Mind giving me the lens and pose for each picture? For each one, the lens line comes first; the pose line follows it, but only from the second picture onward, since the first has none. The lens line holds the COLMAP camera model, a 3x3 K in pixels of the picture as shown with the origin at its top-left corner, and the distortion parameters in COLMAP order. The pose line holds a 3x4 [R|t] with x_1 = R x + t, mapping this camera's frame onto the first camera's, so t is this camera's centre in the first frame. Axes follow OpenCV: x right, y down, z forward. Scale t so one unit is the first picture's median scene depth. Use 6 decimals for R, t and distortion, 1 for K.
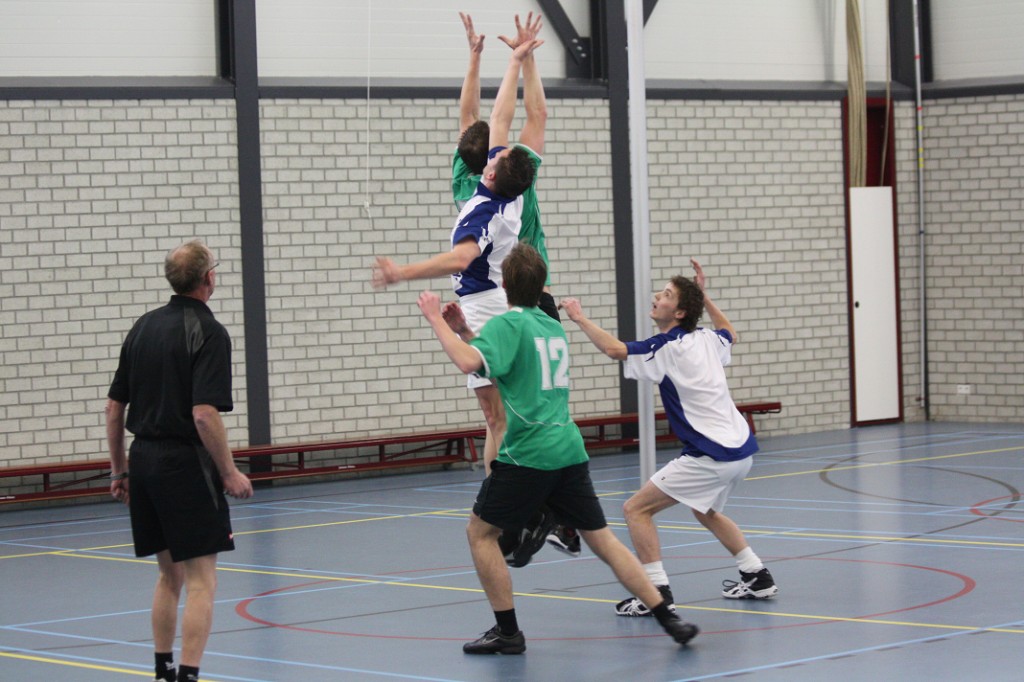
lens RADIAL K [[3506.2, 0, 514.7], [0, 3506.2, 337.9], [0, 0, 1]] dist [-0.474781, 0.000000]
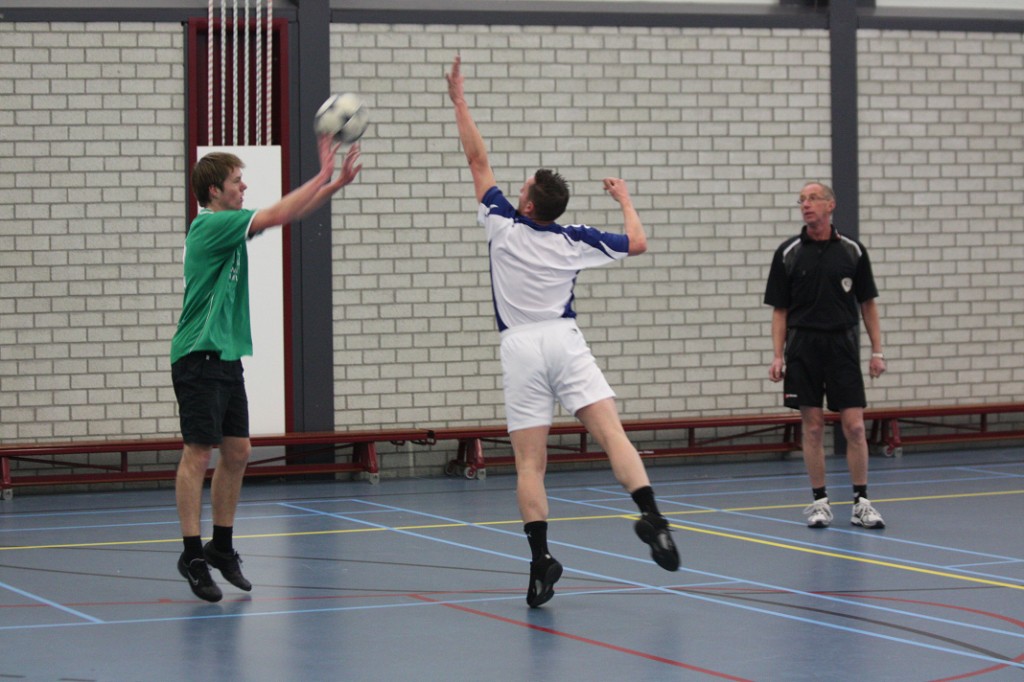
lens RADIAL K [[3506.2, 0, 511.7], [0, 3506.2, 332.3], [0, 0, 1]] dist [-0.474781, 0.000000]
pose [[0.951635, 0.035414, -0.305185, 0.223965], [-0.029889, 0.999294, 0.022758, -0.013993], [0.305775, -0.012536, 0.952021, 0.204935]]
